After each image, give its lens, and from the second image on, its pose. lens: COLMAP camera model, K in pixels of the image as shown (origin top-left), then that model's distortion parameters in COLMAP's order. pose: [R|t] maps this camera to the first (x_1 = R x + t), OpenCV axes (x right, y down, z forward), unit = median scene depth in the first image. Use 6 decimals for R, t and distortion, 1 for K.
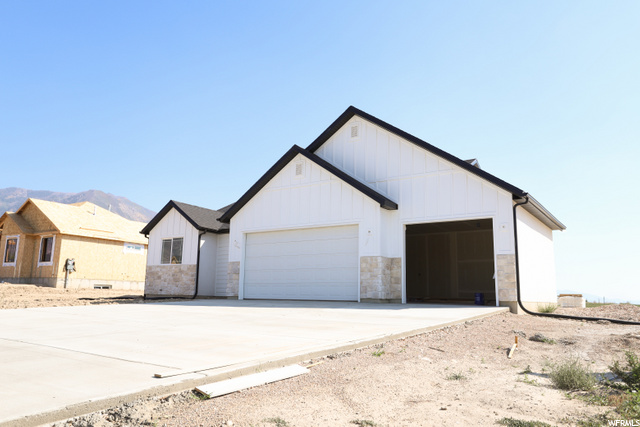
lens RADIAL K [[483.7, 0, 320.0], [0, 483.7, 213.5], [0, 0, 1]] dist [-0.008689, 0.006900]
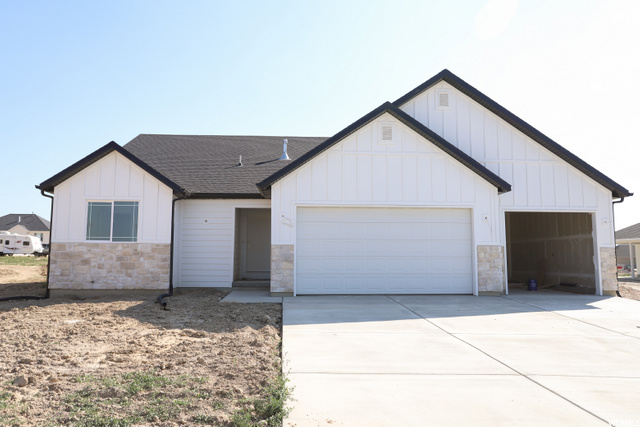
lens RADIAL K [[483.7, 0, 320.0], [0, 483.7, 213.5], [0, 0, 1]] dist [-0.008689, 0.006900]
pose [[0.792734, 0.044560, 0.607937, -0.501060], [-0.094594, 0.994236, 0.050472, 0.009374], [-0.602184, -0.097518, 0.792379, 0.340018]]
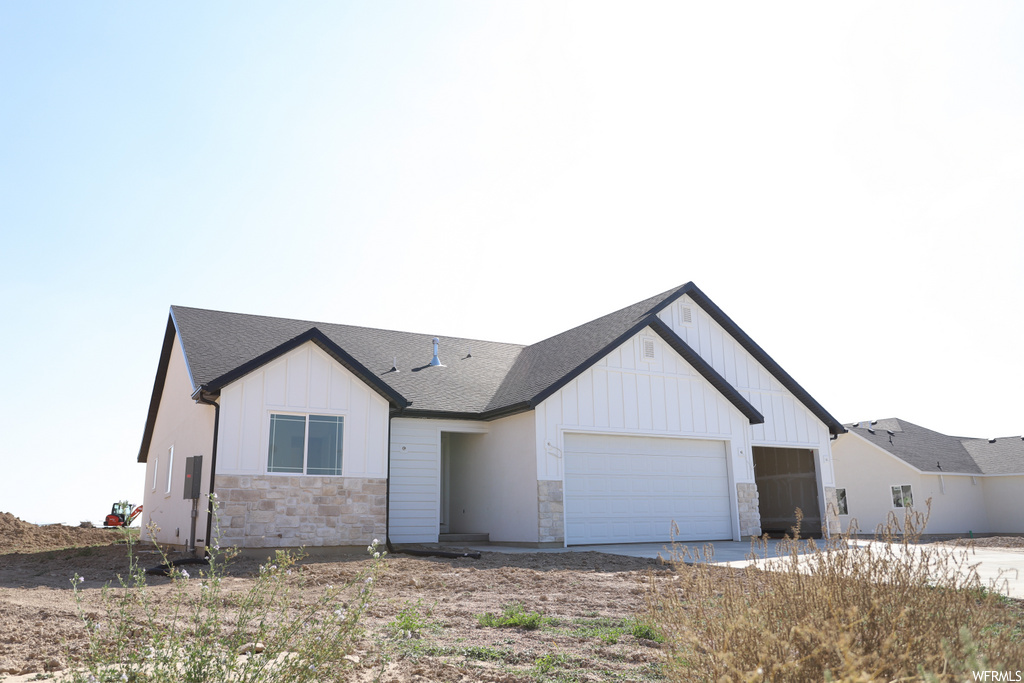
lens RADIAL K [[773.9, 0, 512.0], [0, 773.9, 341.5], [0, 0, 1]] dist [-0.008689, 0.006900]
pose [[0.448148, 0.182530, 0.875127, -0.891337], [-0.132811, 0.981664, -0.136739, 0.060192], [-0.884039, -0.054947, 0.464172, 0.540391]]
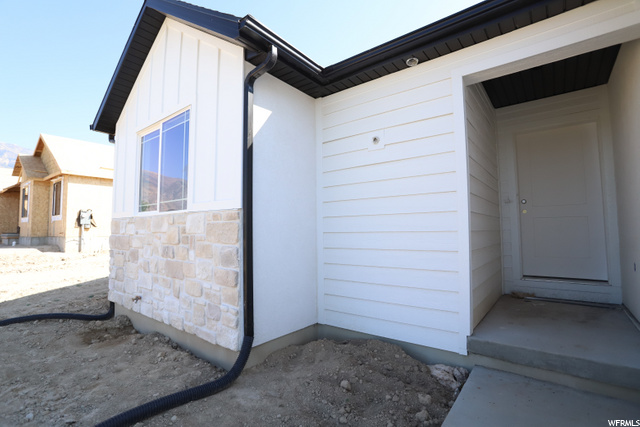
lens RADIAL K [[313.6, 0, 316.2], [0, 313.6, 214.0], [0, 0, 1]] dist [-0.079178, 0.034579]
pose [[0.996100, -0.033952, -0.081436, -0.209367], [0.043317, 0.992288, 0.116142, 0.092412], [0.076864, -0.119217, 0.989889, 0.859834]]
